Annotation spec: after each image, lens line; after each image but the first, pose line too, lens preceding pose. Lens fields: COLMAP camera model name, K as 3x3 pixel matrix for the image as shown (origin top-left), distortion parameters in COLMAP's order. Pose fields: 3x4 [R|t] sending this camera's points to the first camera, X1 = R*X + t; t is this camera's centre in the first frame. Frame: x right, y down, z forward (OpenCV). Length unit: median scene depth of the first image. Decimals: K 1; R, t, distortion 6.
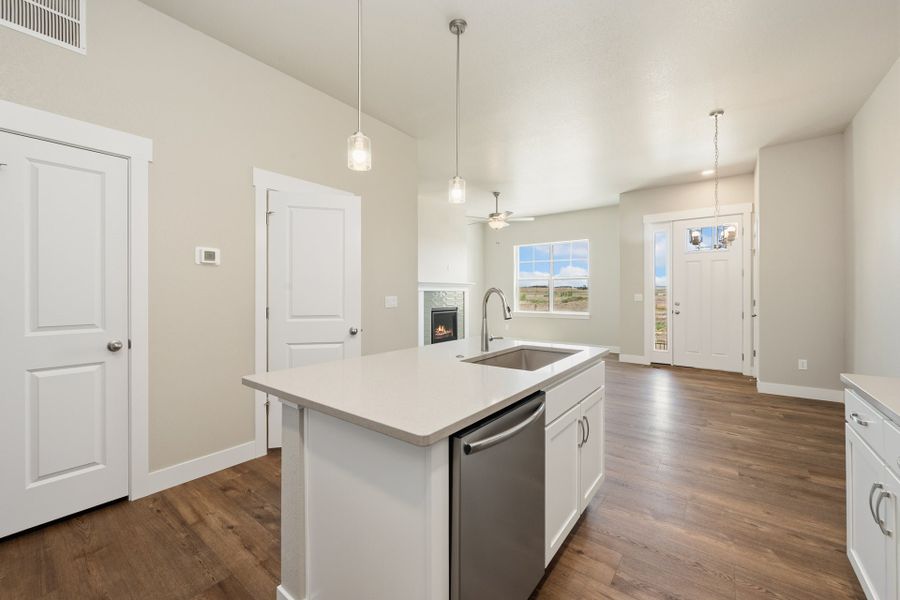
lens RADIAL K [[358.4, 0, 457.0], [0, 358.4, 295.4], [0, 0, 1]] dist [0.002561, -0.000570]
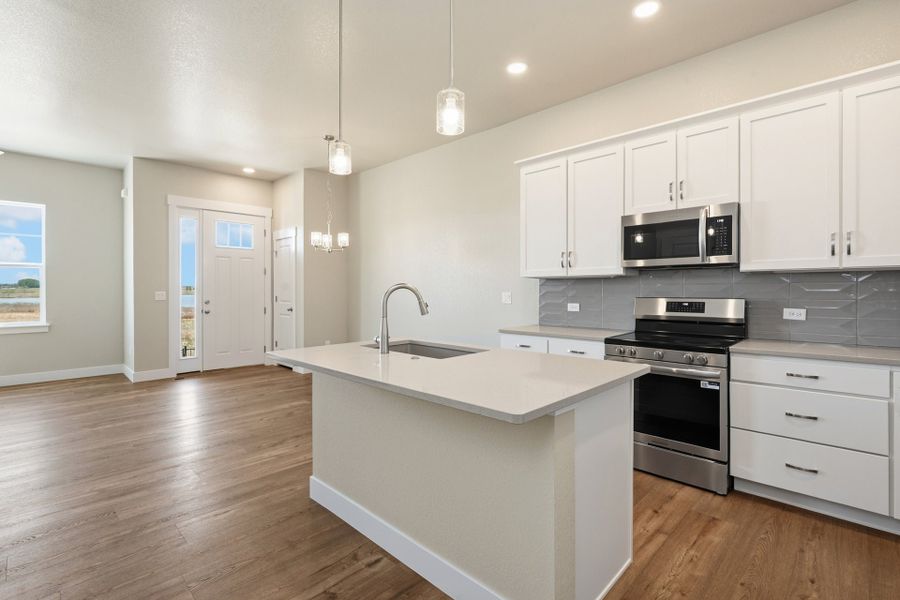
lens RADIAL K [[405.1, 0, 466.4], [0, 405.1, 289.9], [0, 0, 1]] dist [-0.017548, 0.001413]
pose [[0.109953, 0.003414, 0.993931, -0.296630], [0.004050, 0.999984, -0.003883, -0.000412], [-0.993929, 0.004452, 0.109937, 0.225899]]
